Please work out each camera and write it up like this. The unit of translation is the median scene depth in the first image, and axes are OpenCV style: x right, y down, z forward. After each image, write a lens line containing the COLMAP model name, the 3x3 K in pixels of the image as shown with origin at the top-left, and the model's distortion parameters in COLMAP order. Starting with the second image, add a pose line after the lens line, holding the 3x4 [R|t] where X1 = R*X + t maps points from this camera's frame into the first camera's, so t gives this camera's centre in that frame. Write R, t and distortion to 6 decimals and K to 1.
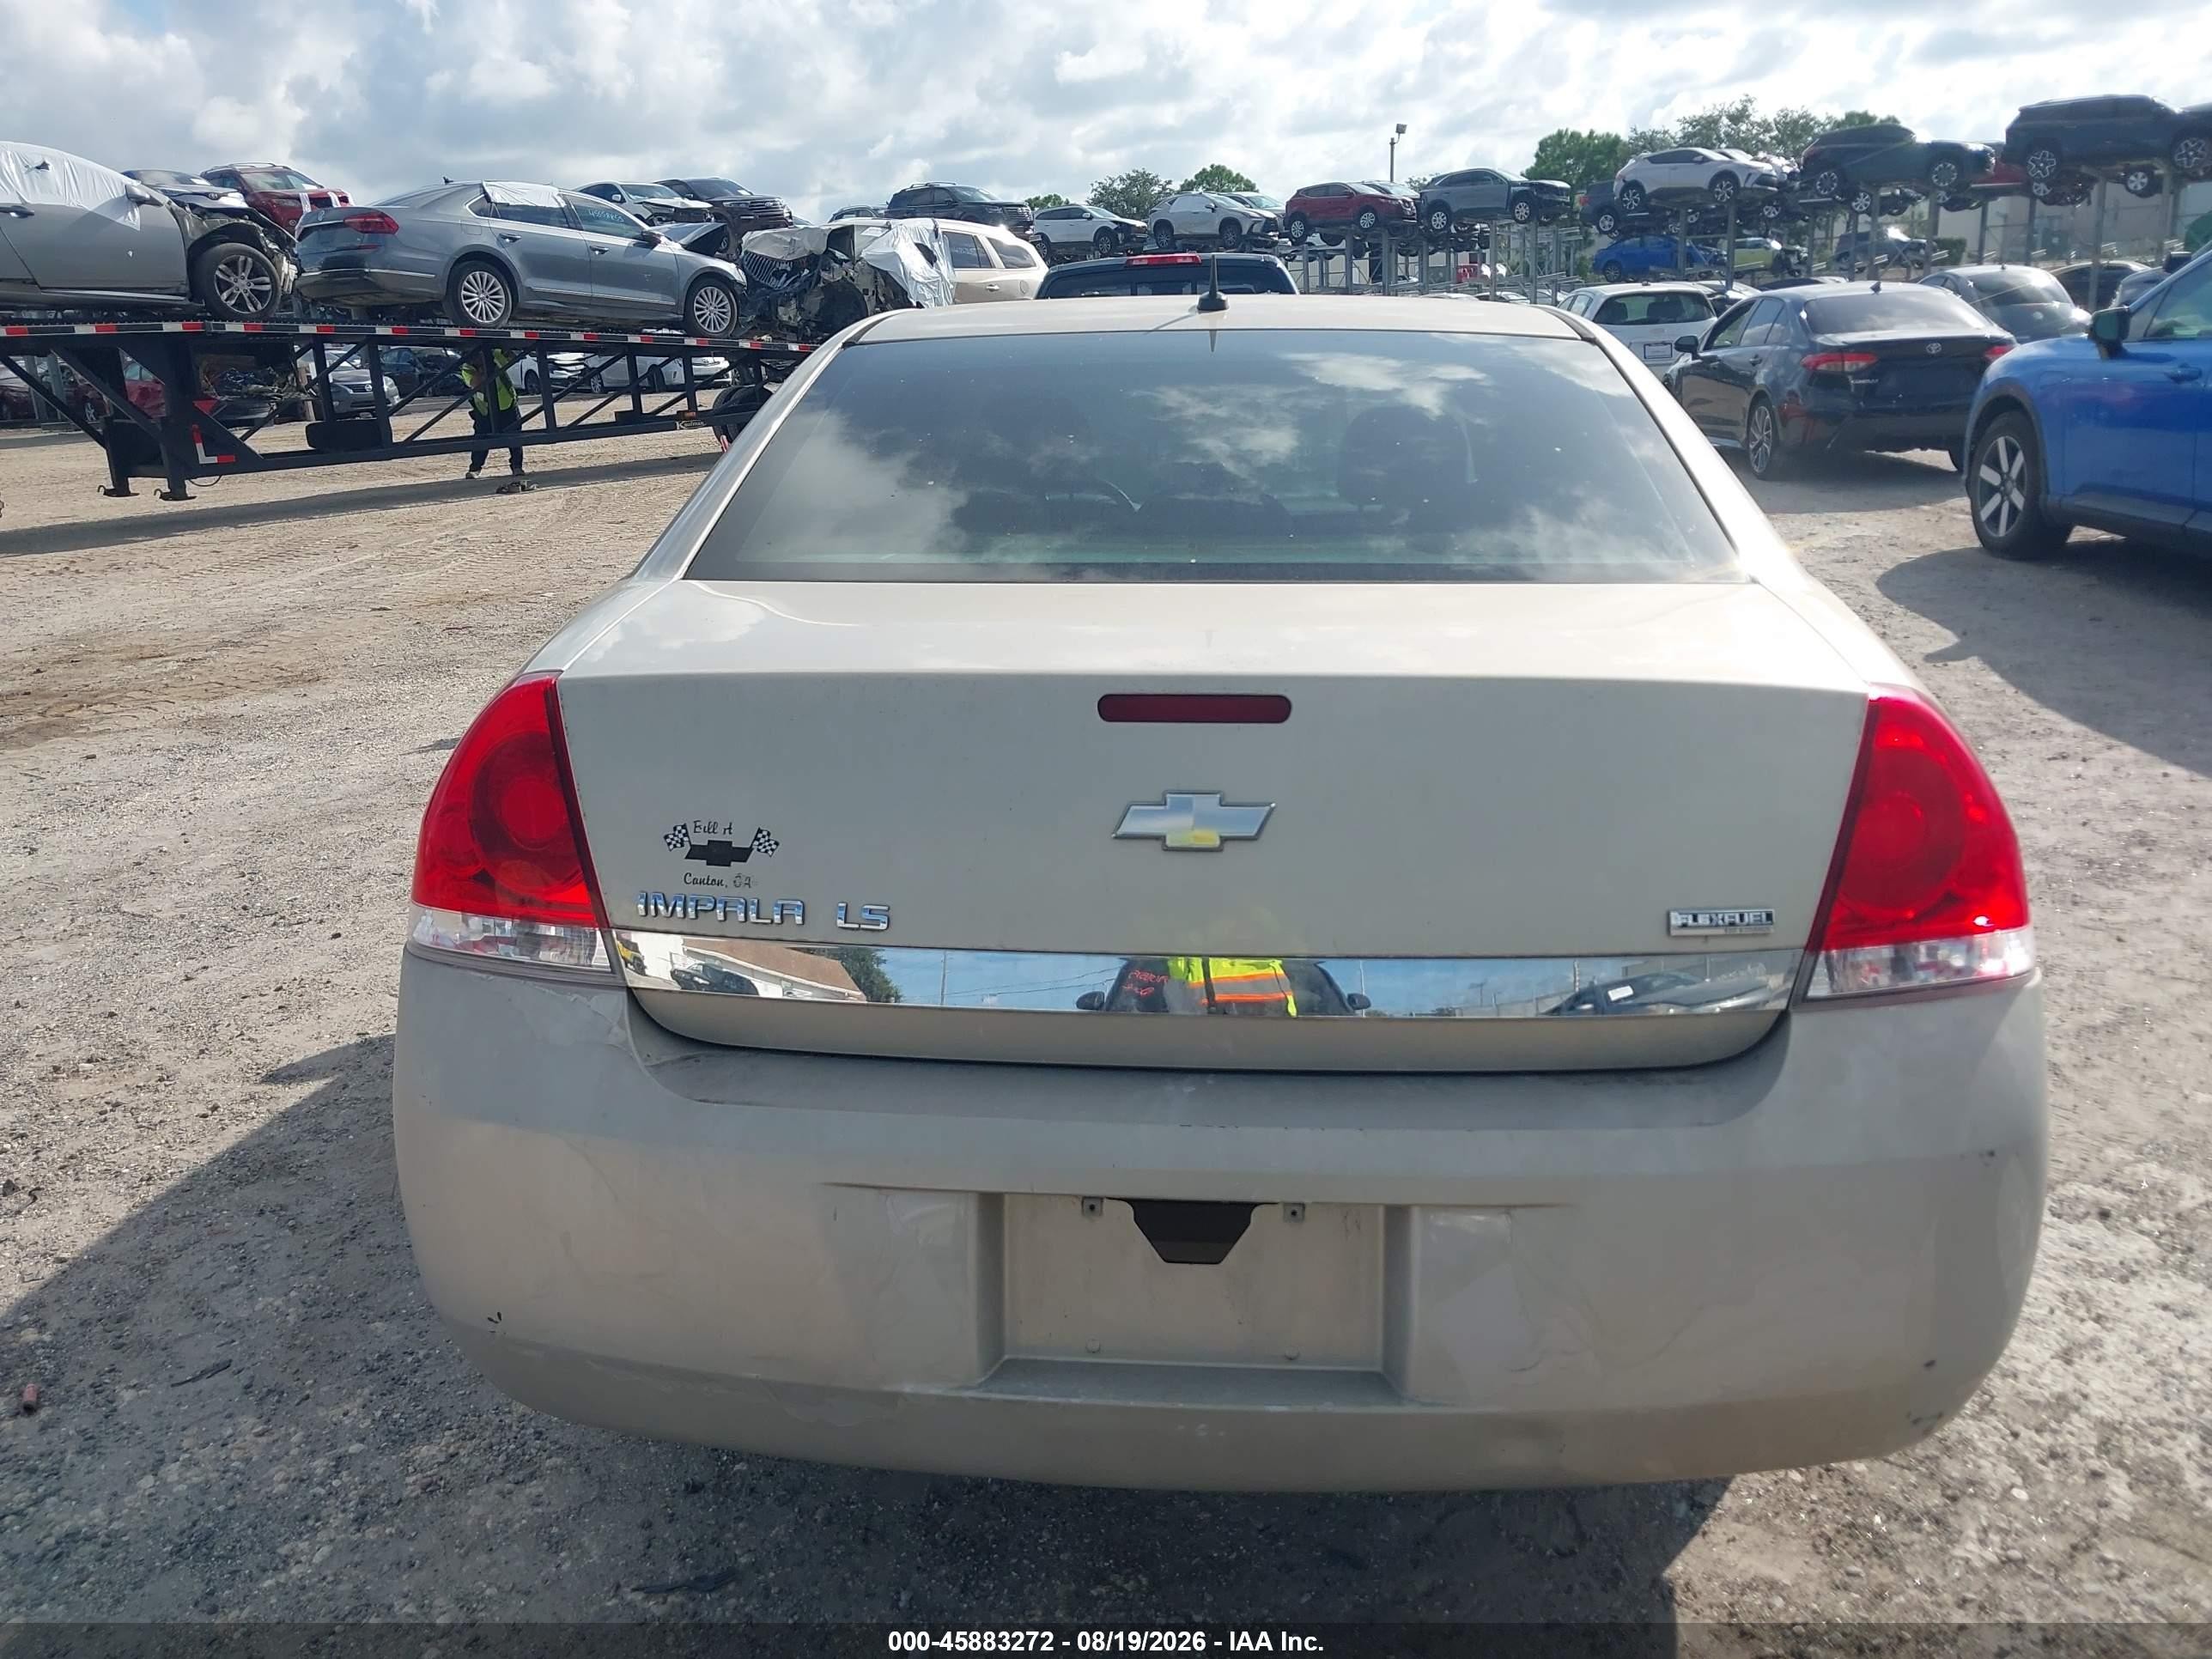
lens RADIAL K [[1730.3, 0, 1106.0], [0, 1730.3, 829.5], [0, 0, 1]] dist [0.000884, 0.000018]
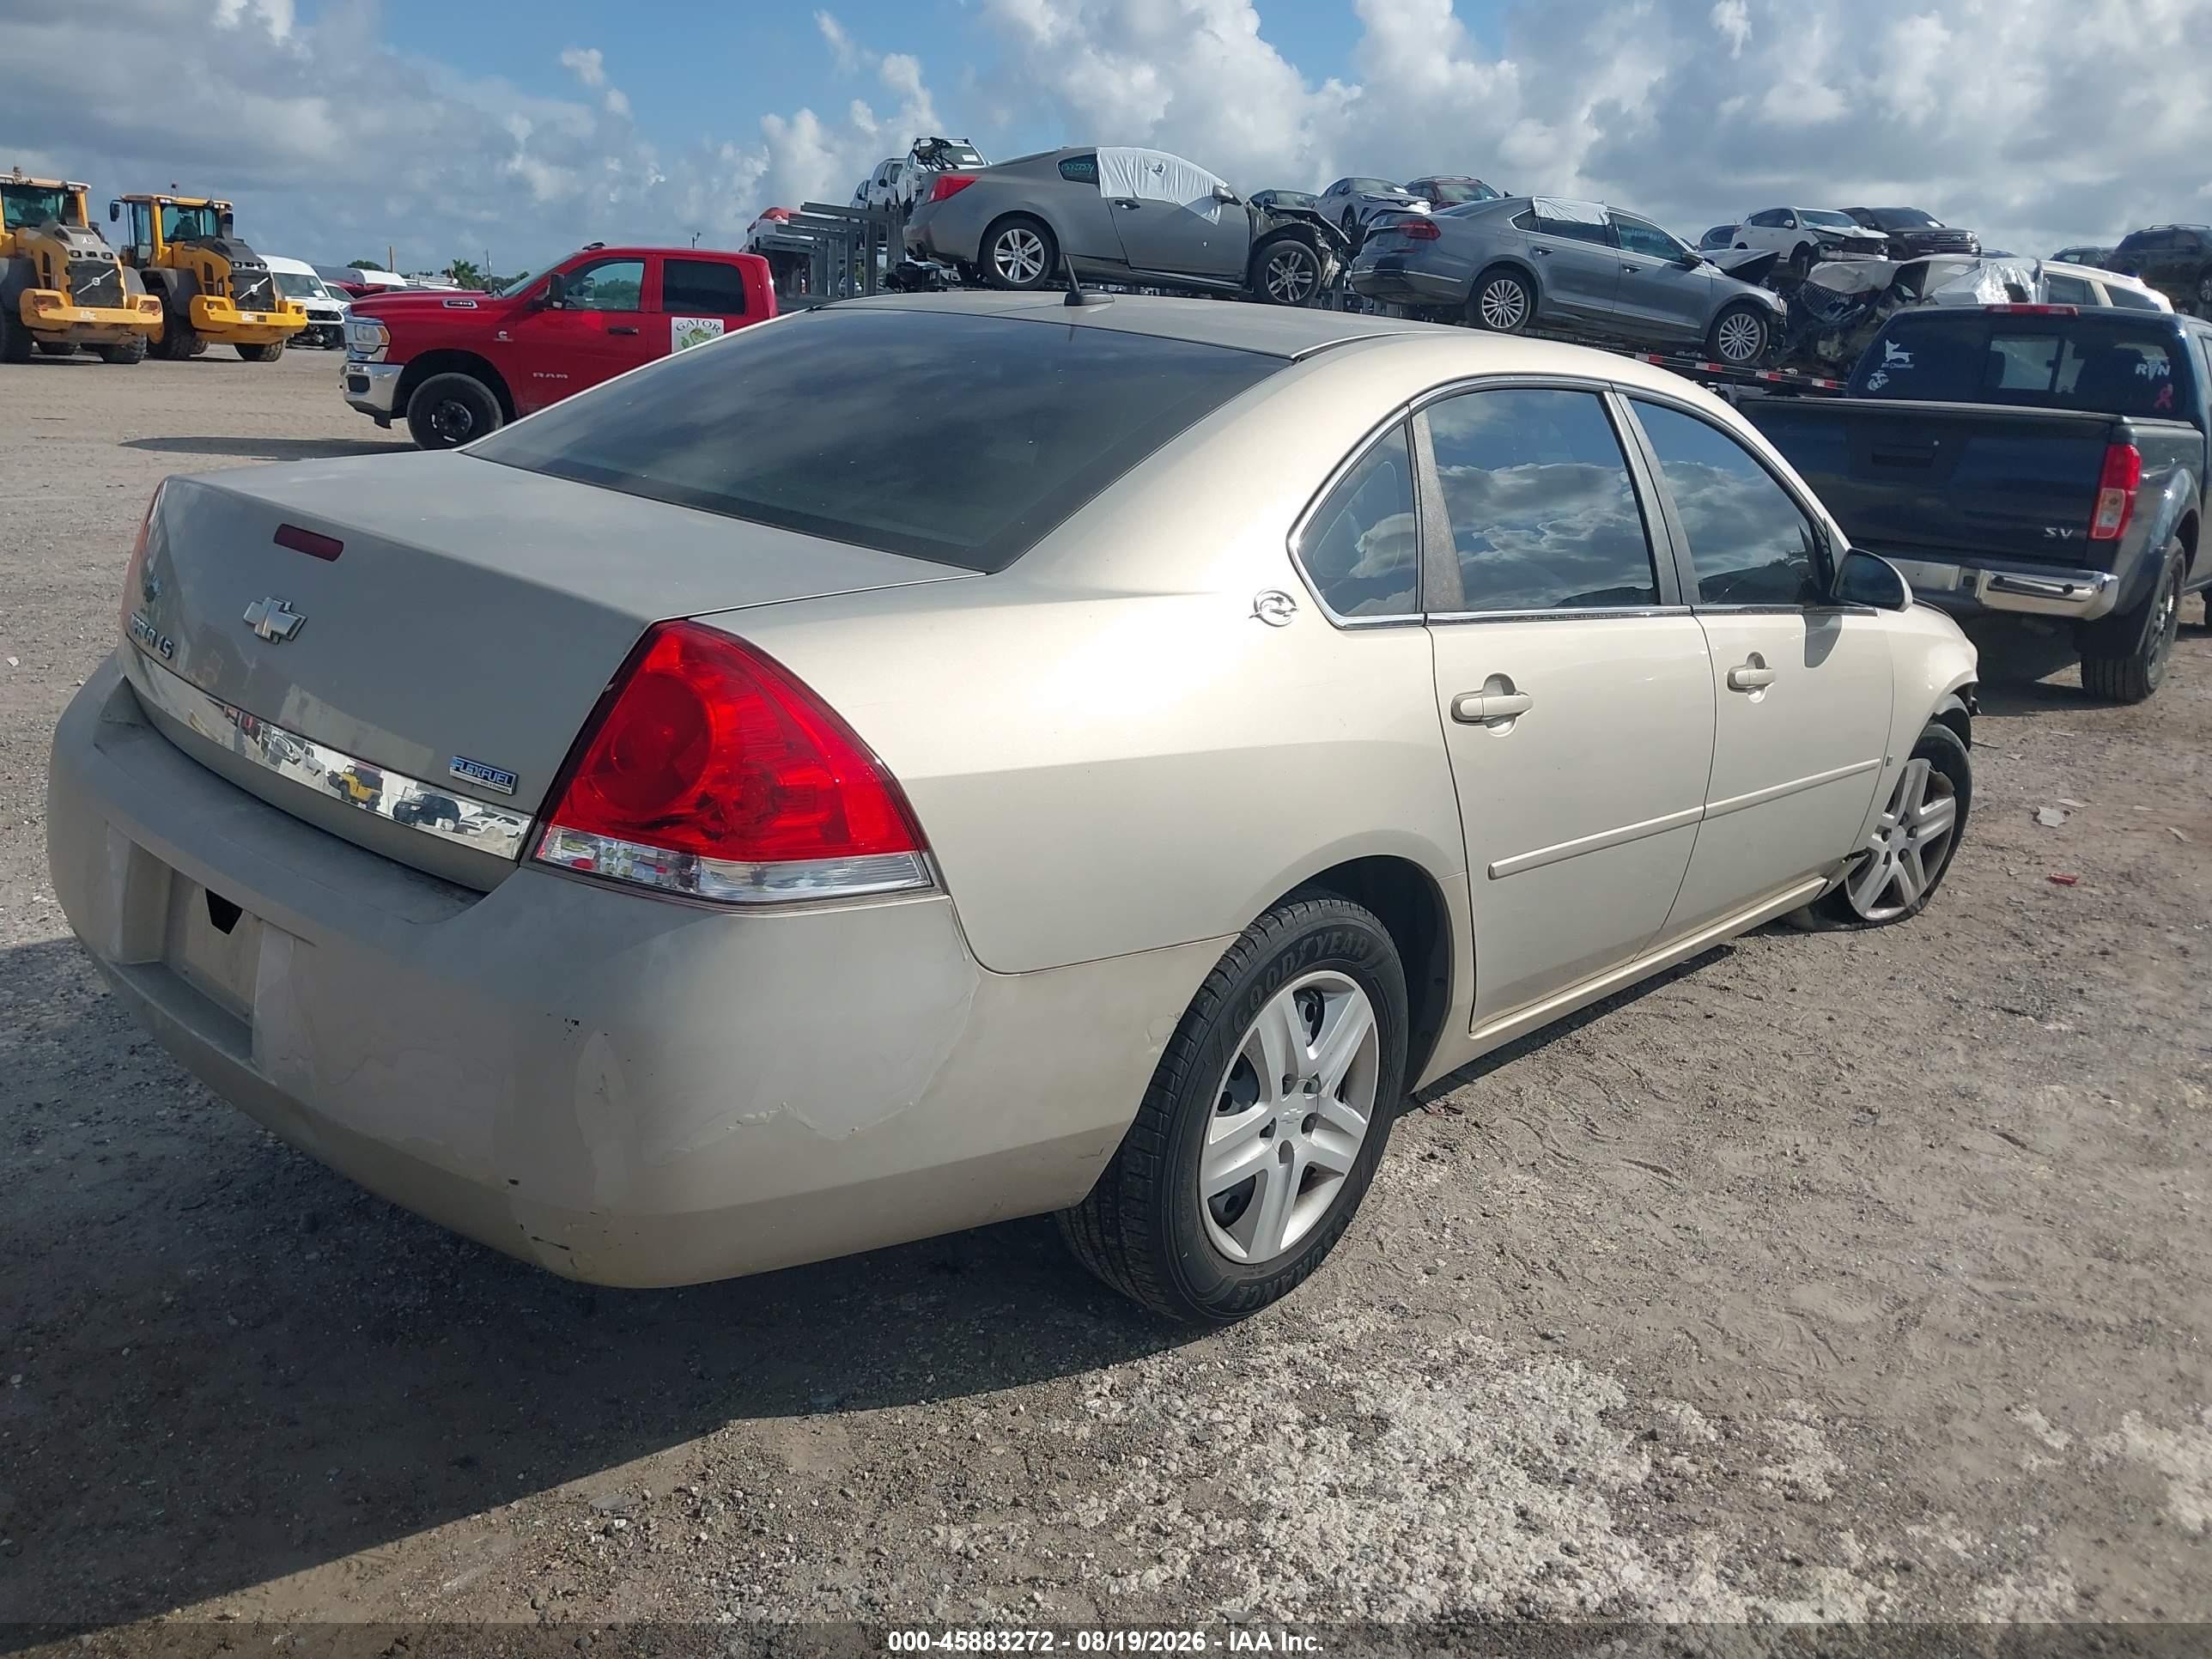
lens RADIAL K [[1775.7, 0, 1111.4], [0, 1775.7, 793.8], [0, 0, 1]] dist [-0.007420, 0.019467]
pose [[0.791789, 0.229929, -0.565865, 0.125498], [-0.251335, 0.967021, 0.041250, -0.007289], [0.556688, 0.109560, 0.823465, 0.019306]]
